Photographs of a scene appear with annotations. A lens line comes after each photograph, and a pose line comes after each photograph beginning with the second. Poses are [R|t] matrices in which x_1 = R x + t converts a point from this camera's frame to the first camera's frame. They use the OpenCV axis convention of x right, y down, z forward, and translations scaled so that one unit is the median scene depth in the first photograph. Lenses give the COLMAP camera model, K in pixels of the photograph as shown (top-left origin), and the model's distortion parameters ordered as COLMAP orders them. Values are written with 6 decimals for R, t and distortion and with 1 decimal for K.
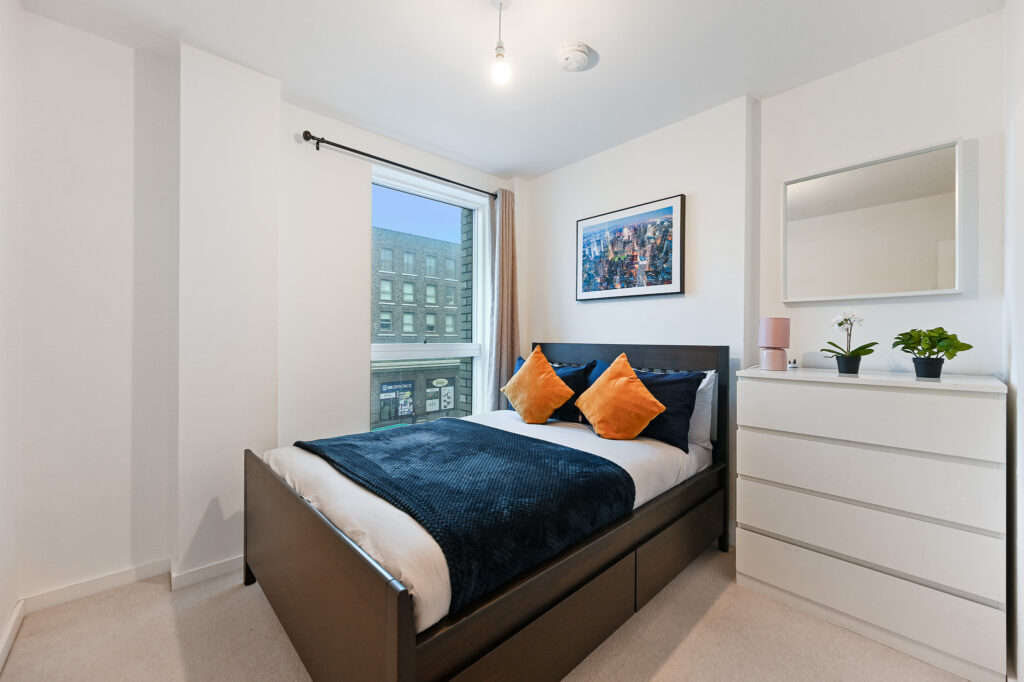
lens RADIAL K [[403.7, 0, 510.5], [0, 403.7, 337.9], [0, 0, 1]] dist [-0.002264, -0.000049]
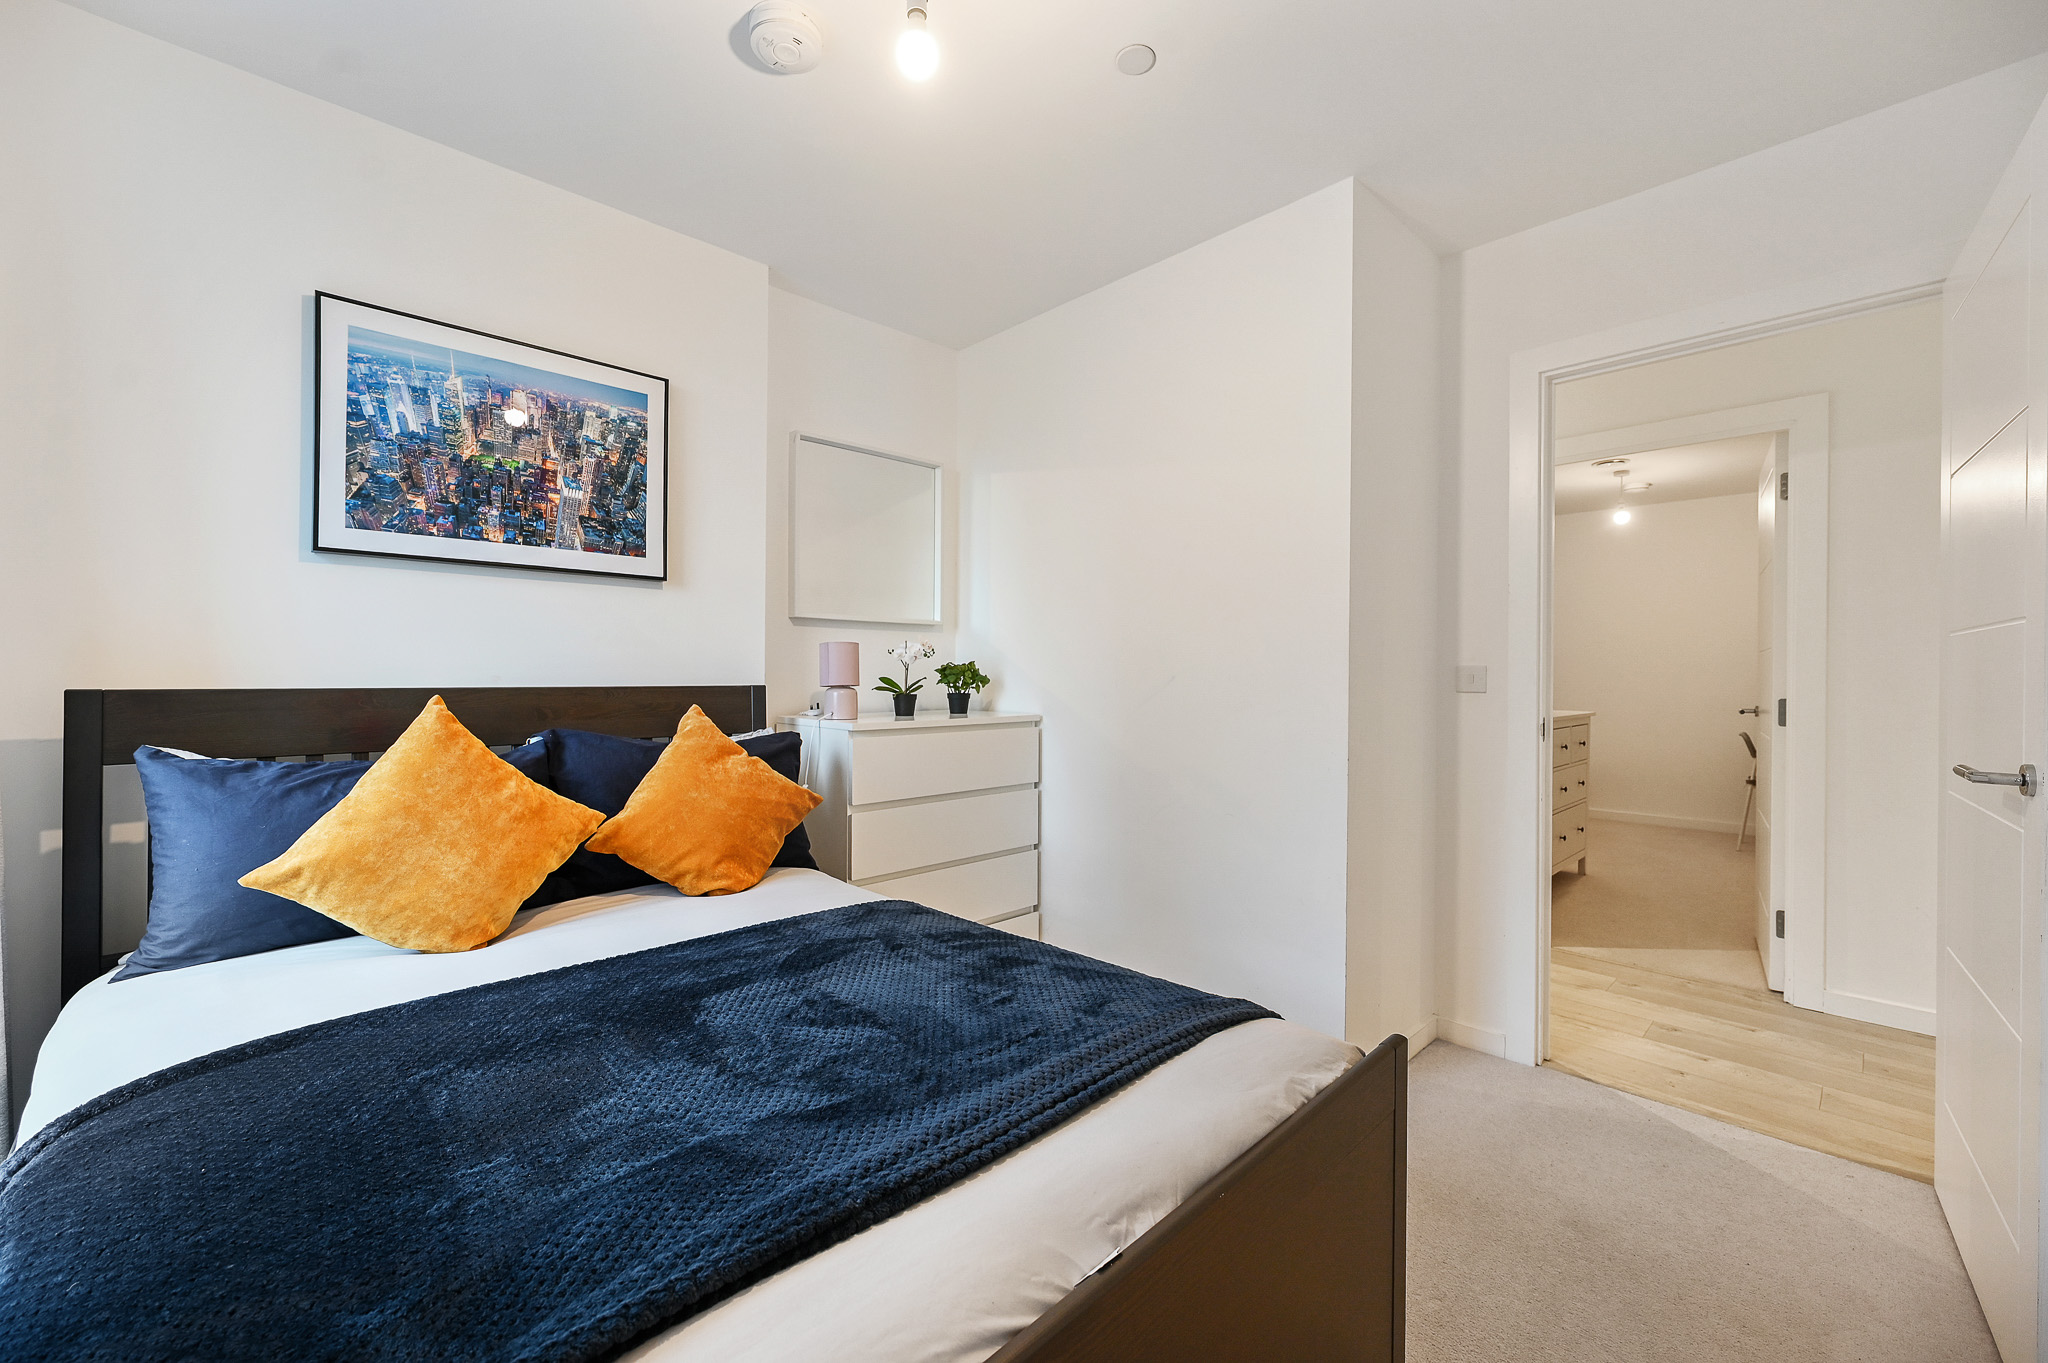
lens RADIAL K [[812.8, 0, 1020.7], [0, 812.8, 677.8], [0, 0, 1]] dist [-0.002291, -0.000087]
pose [[-0.015619, -0.010590, 0.999822, -0.535704], [-0.004427, 0.999935, 0.010522, -0.003902], [-0.999868, -0.004262, -0.015665, 0.540474]]
